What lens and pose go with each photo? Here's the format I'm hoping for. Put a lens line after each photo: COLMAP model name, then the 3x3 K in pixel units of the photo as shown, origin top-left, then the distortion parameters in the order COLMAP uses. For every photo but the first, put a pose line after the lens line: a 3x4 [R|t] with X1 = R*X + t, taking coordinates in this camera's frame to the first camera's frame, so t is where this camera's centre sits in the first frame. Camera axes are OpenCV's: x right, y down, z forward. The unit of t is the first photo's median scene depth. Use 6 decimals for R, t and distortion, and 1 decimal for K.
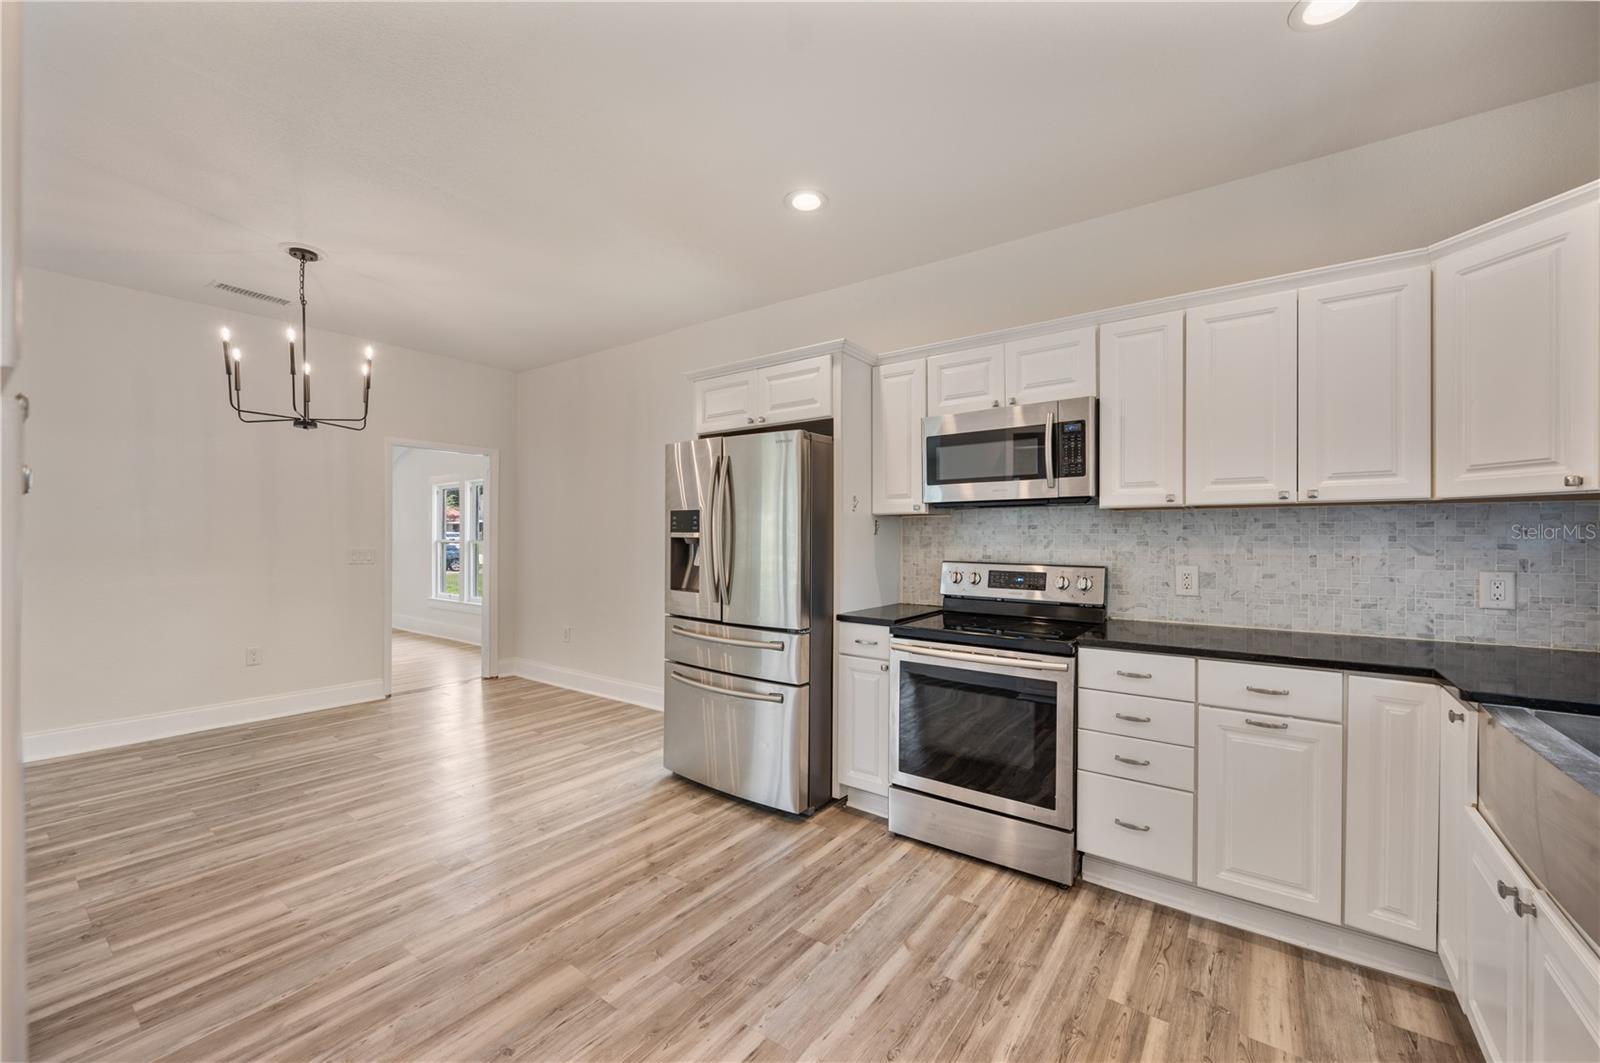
lens RADIAL K [[636.9, 0, 801.2], [0, 636.9, 540.4], [0, 0, 1]] dist [-0.004186, 0.000516]
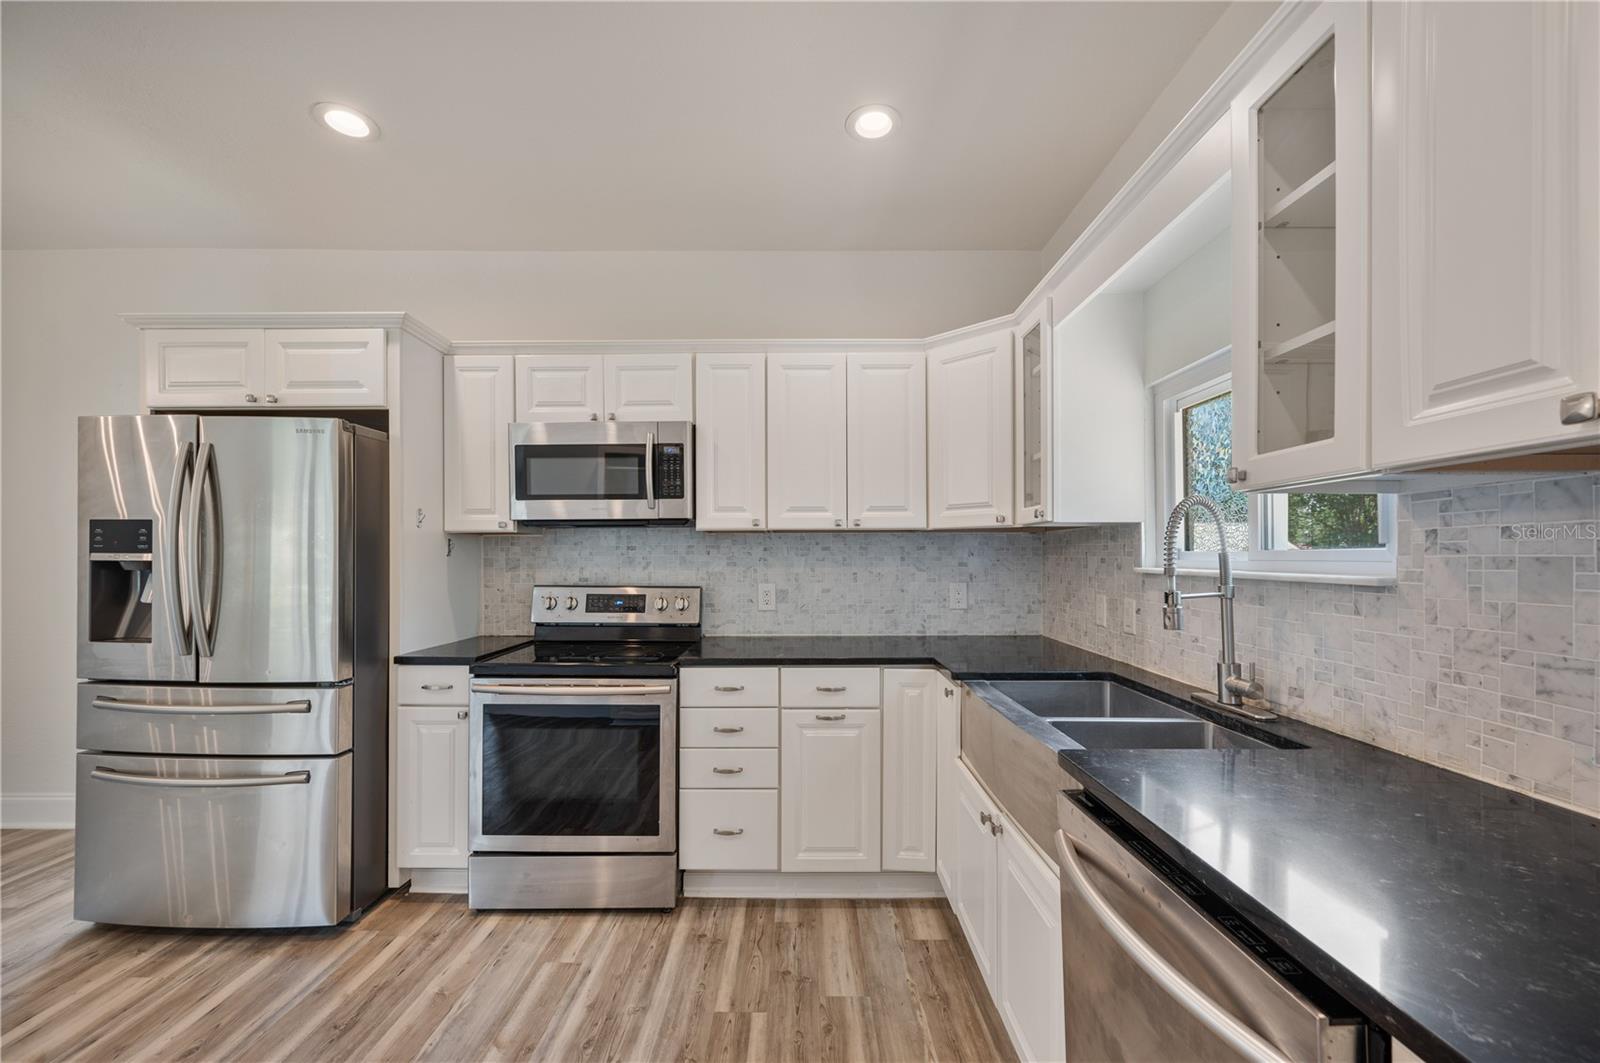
lens RADIAL K [[636.9, 0, 804.8], [0, 636.9, 556.6], [0, 0, 1]] dist [-0.004186, 0.000516]
pose [[0.805078, -0.001171, 0.593168, -0.002762], [0.005786, 0.999966, -0.005878, -0.000997], [-0.593141, 0.008164, 0.805057, 0.067293]]
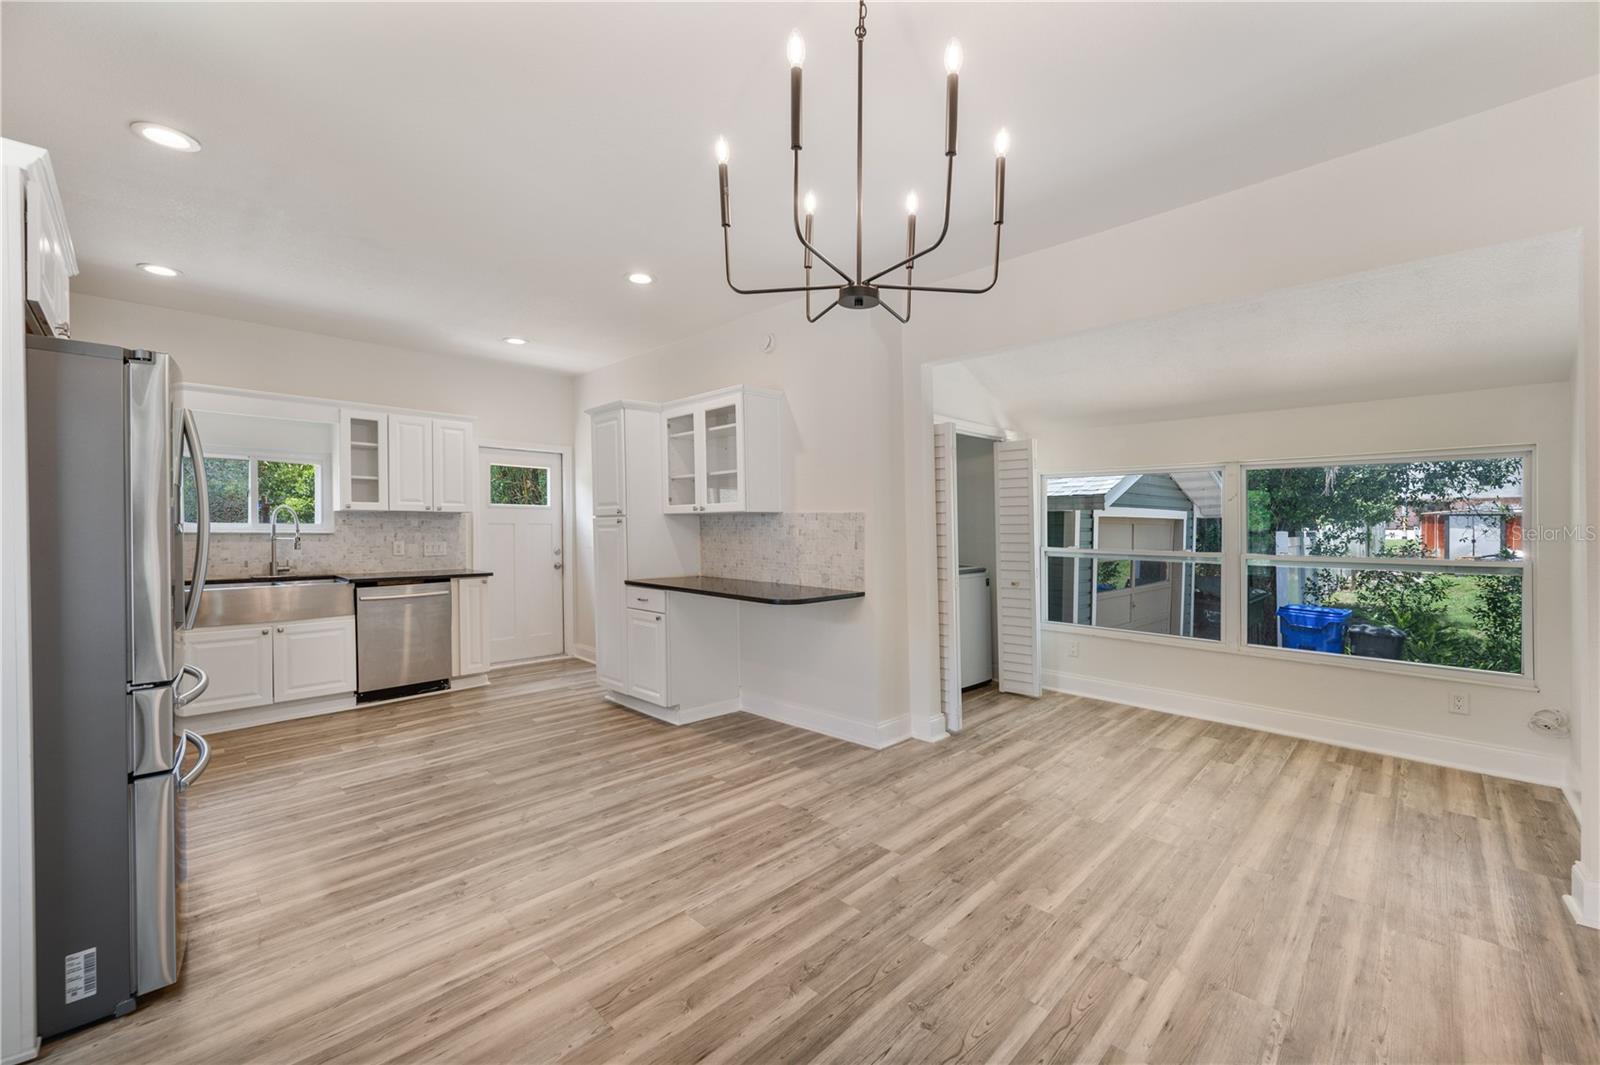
lens RADIAL K [[636.9, 0, 812.9], [0, 636.9, 536.1], [0, 0, 1]] dist [-0.004186, 0.000516]
pose [[-0.991840, -0.008894, 0.127177, -1.123981], [-0.005987, 0.999713, 0.023215, -0.025154], [-0.127347, 0.022265, -0.991608, 2.048490]]
